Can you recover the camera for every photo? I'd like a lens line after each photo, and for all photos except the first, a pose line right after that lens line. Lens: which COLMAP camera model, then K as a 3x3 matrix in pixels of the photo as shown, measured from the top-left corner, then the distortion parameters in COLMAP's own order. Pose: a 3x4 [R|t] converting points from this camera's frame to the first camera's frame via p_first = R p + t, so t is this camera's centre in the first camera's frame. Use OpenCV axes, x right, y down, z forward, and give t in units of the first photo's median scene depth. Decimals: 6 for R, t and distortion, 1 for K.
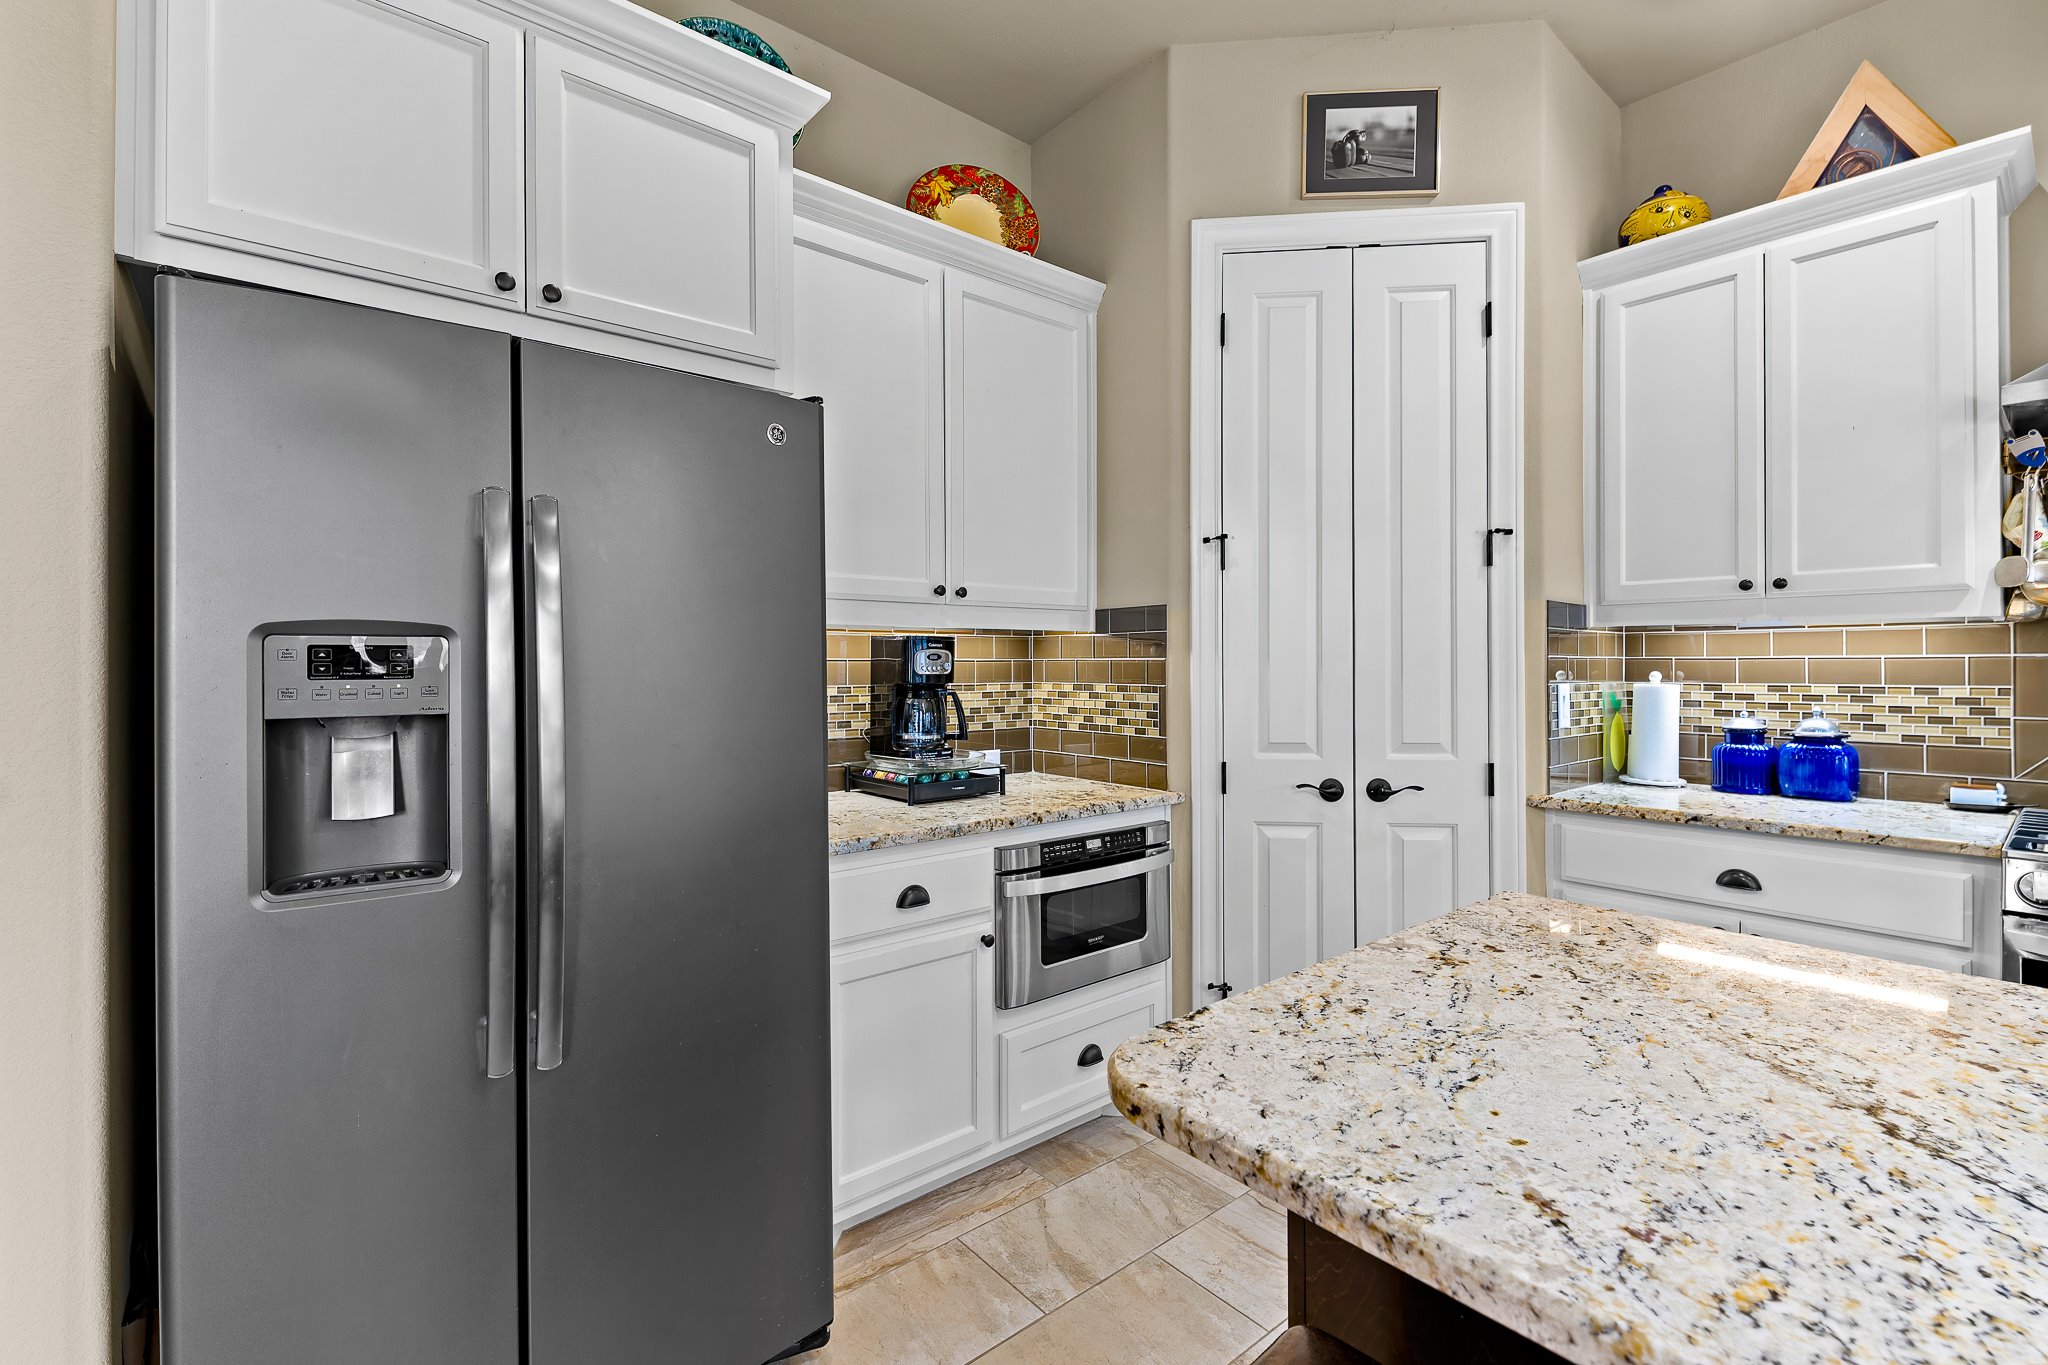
lens RADIAL K [[894.5, 0, 1008.7], [0, 894.5, 662.6], [0, 0, 1]] dist [0.012080, -0.007458]
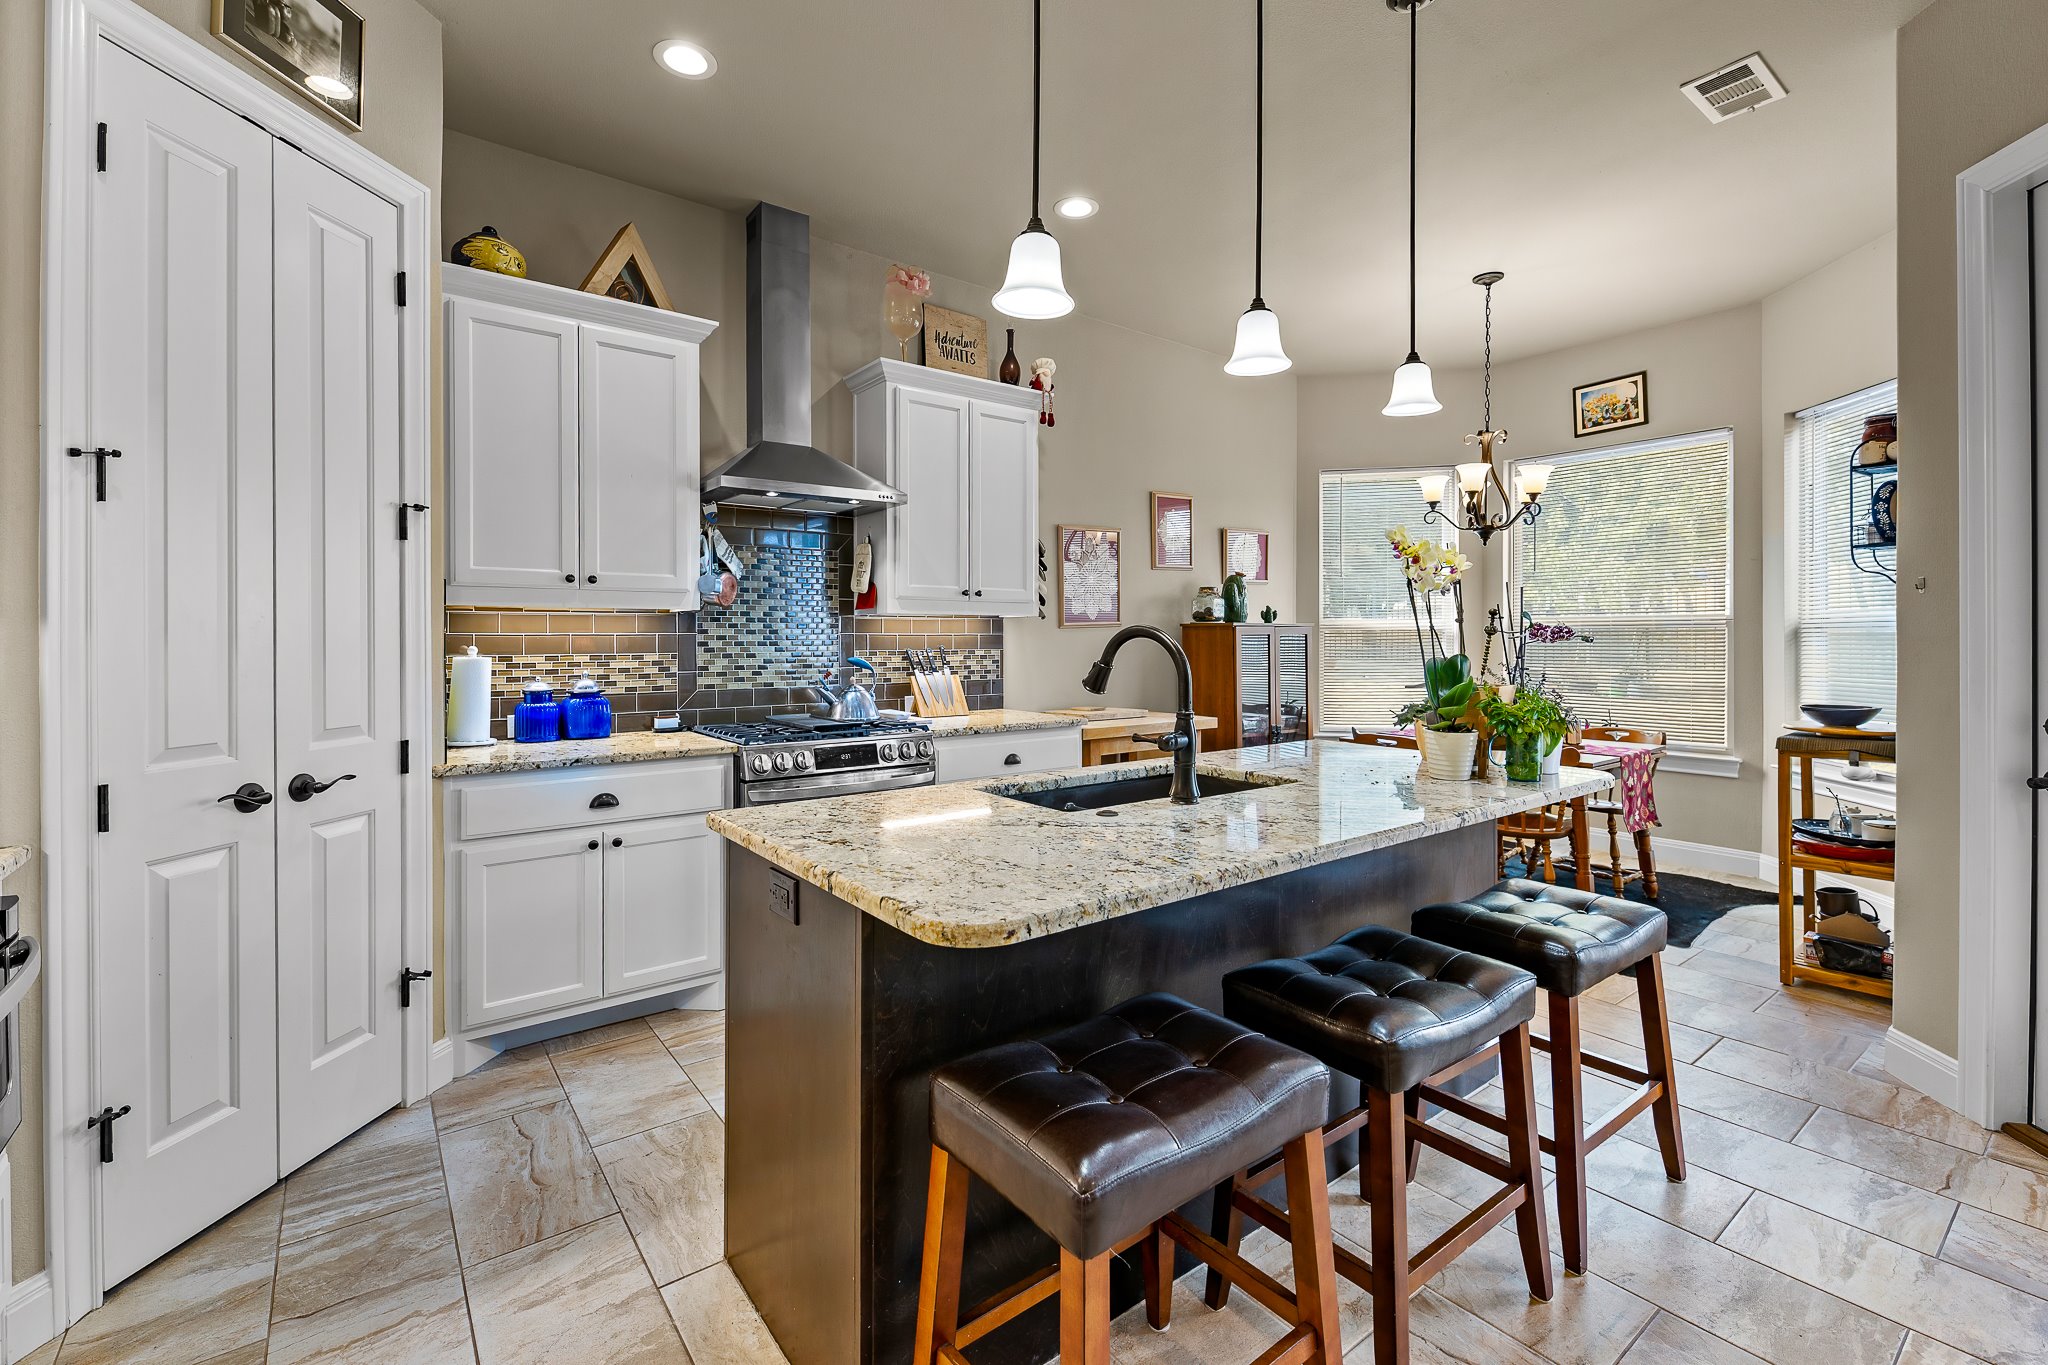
lens RADIAL K [[894.5, 0, 1019.1], [0, 894.5, 636.3], [0, 0, 1]] dist [0.012080, -0.007458]
pose [[0.031566, 0.002481, 0.999499, -0.426902], [0.000808, 0.999997, -0.002507, 0.000885], [-0.999501, 0.000887, 0.031564, 0.293712]]
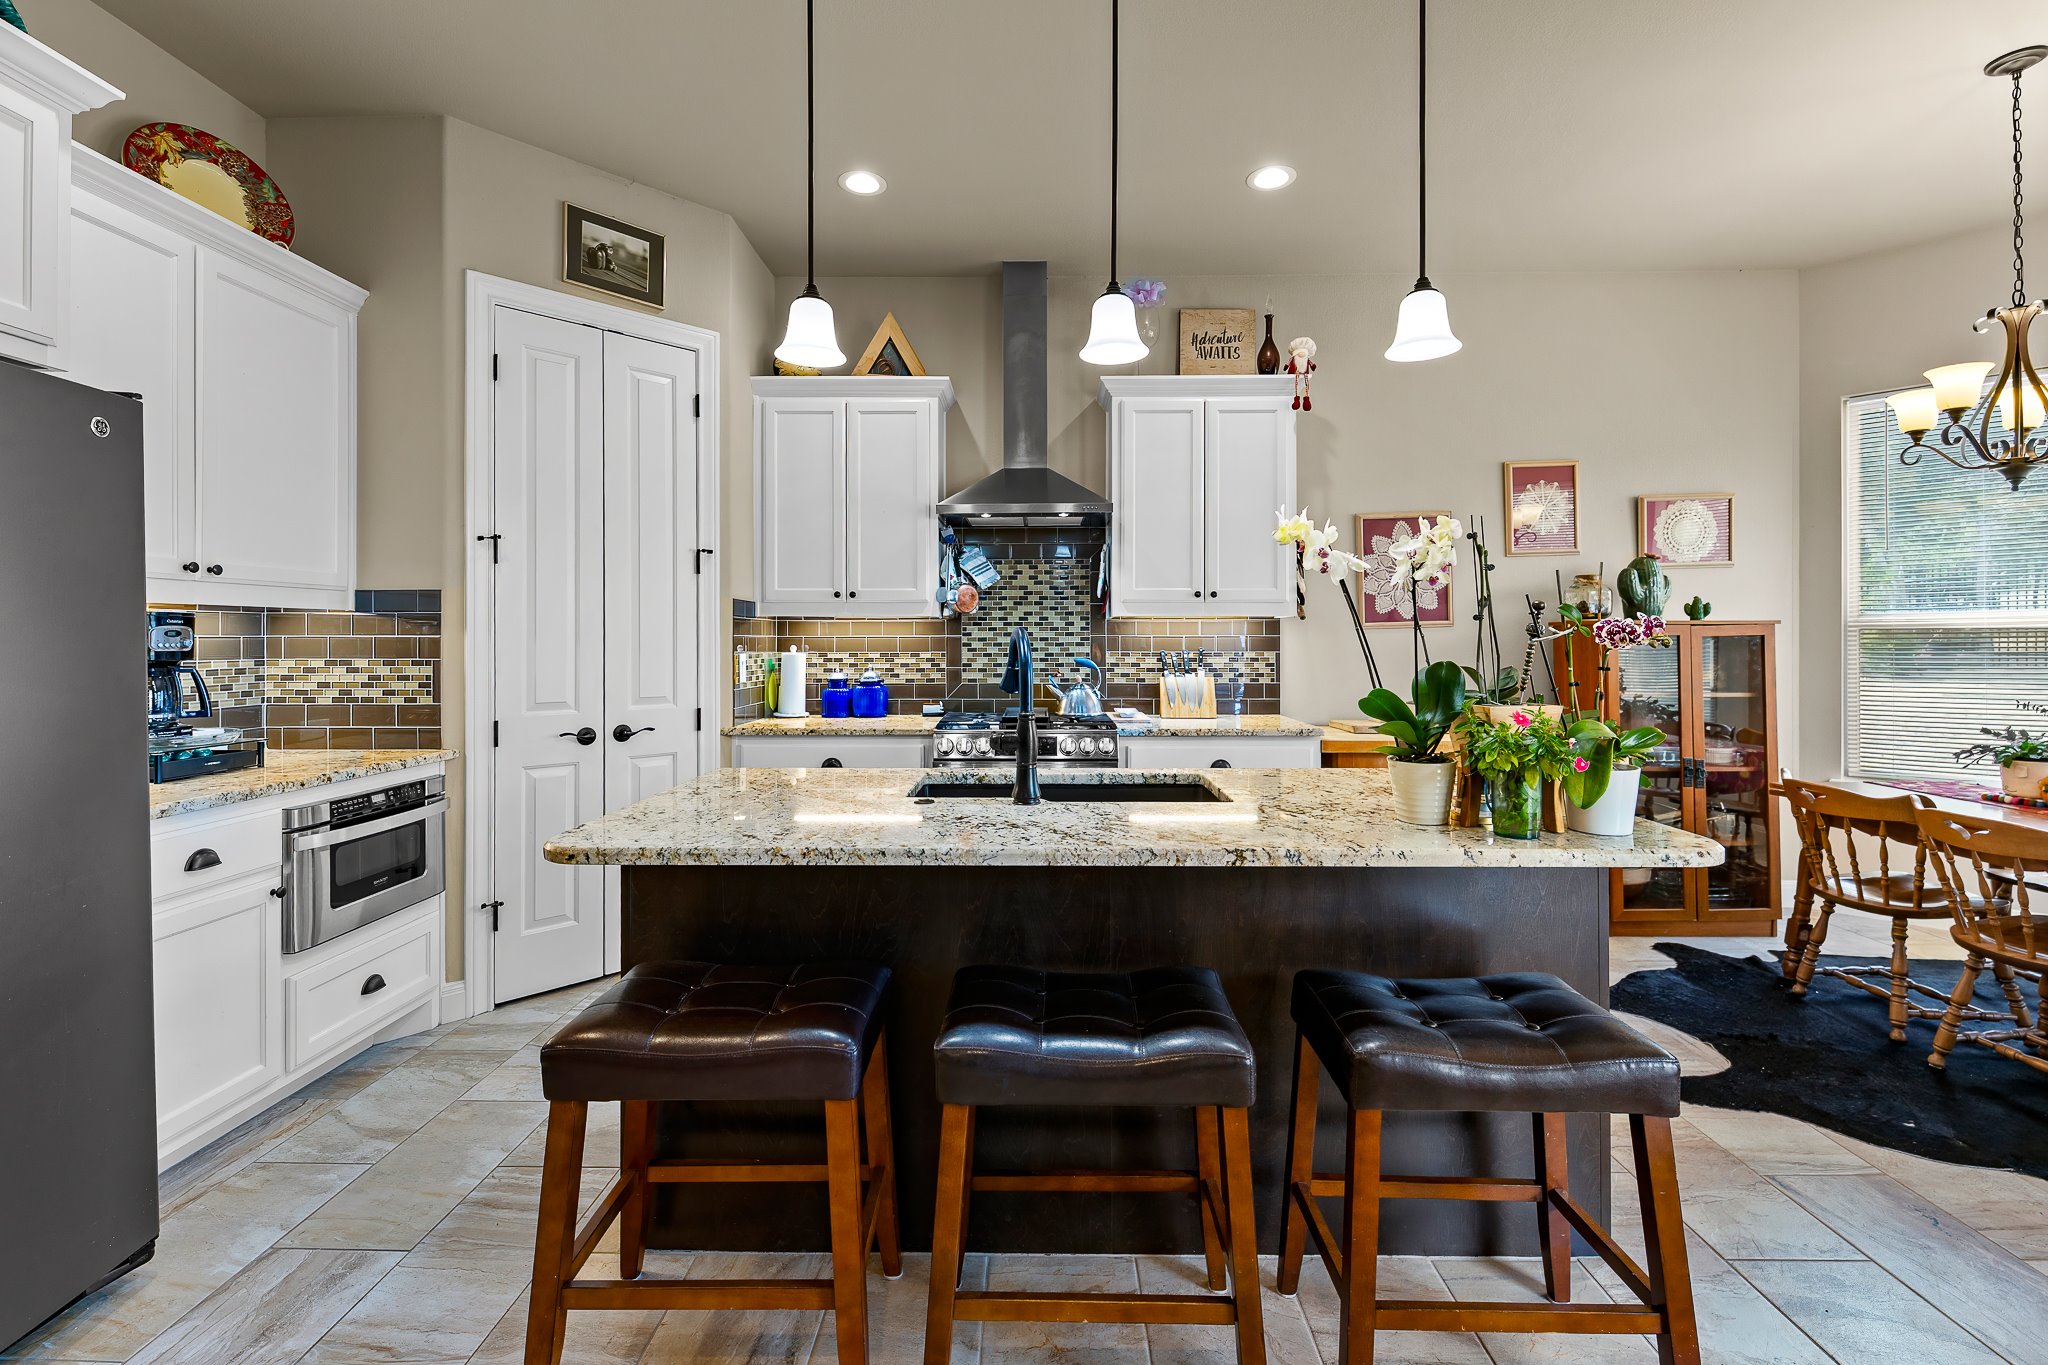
lens RADIAL K [[894.5, 0, 1030.5], [0, 894.5, 634.6], [0, 0, 1]] dist [0.012080, -0.007458]
pose [[0.639909, 0.005065, 0.768434, -0.239930], [-0.000662, 0.999982, -0.006040, 0.000208], [-0.768450, 0.003357, 0.639901, -0.352700]]
